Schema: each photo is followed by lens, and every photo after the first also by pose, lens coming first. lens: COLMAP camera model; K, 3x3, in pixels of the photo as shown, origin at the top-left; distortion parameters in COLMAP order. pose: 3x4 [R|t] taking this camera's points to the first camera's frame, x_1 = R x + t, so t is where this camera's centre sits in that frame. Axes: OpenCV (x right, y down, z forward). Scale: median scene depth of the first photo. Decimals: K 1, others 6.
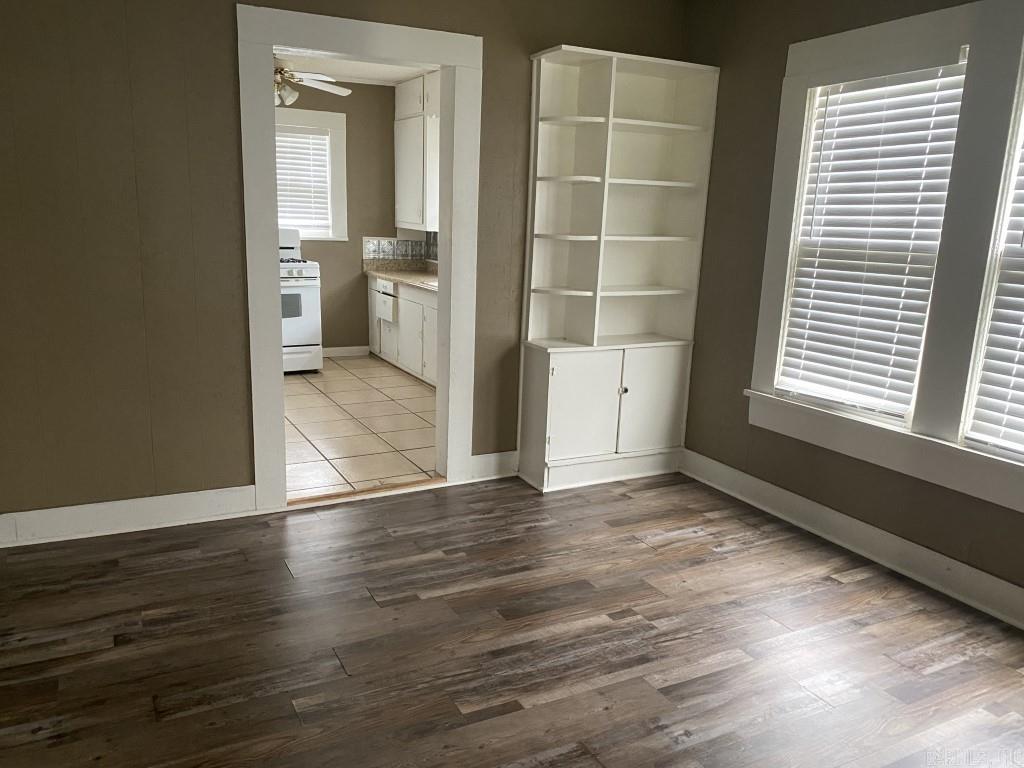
lens RADIAL K [[773.8, 0, 481.5], [0, 773.8, 383.2], [0, 0, 1]] dist [0.083473, -0.001107]
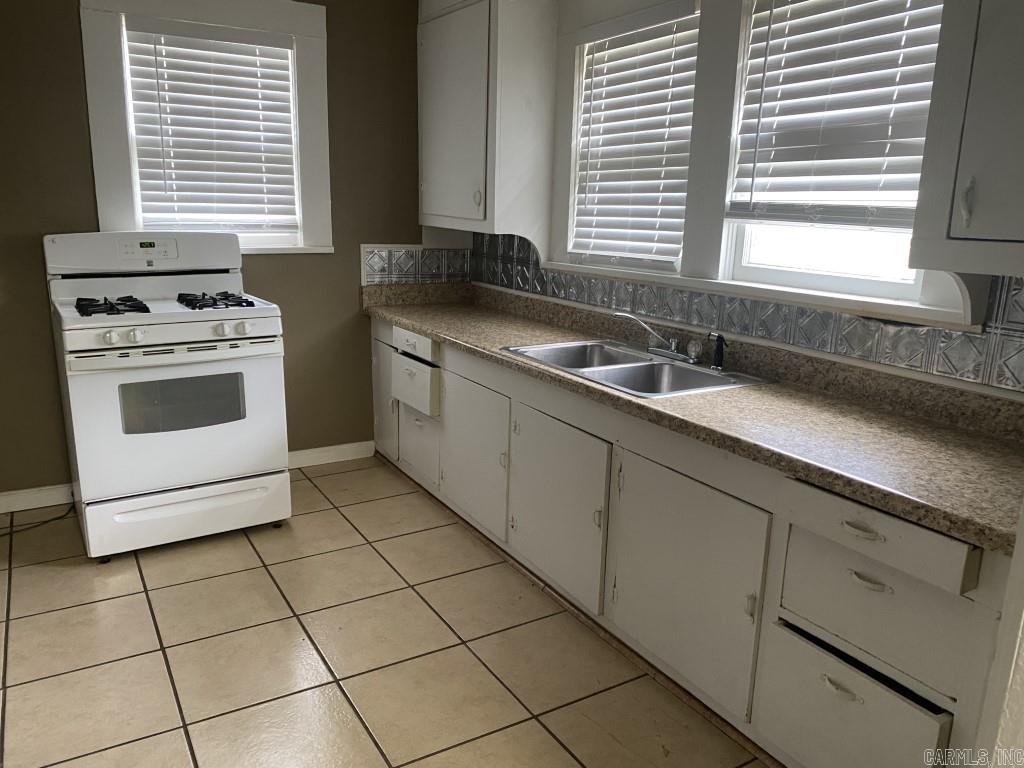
lens RADIAL K [[773.4, 0, 499.0], [0, 773.4, 382.3], [0, 0, 1]] dist [0.002228, -0.001993]
pose [[0.997198, -0.025287, 0.070401, -0.102372], [0.023984, 0.999526, 0.019287, -0.106277], [-0.070855, -0.017544, 0.997332, 0.483943]]
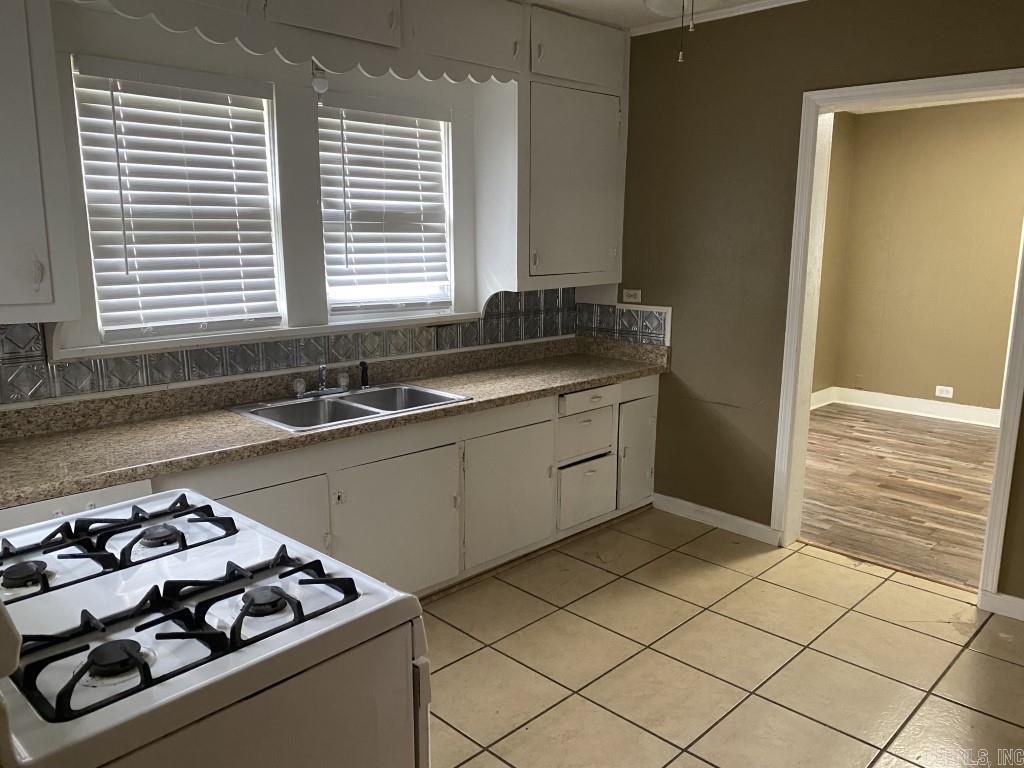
lens RADIAL K [[773.4, 0, 499.0], [0, 773.4, 382.3], [0, 0, 1]] dist [0.002228, -0.001993]
pose [[-0.318087, -0.228700, 0.920064, -0.440504], [0.166110, 0.942012, 0.291584, -0.231582], [-0.933396, 0.245581, -0.261652, 0.884488]]
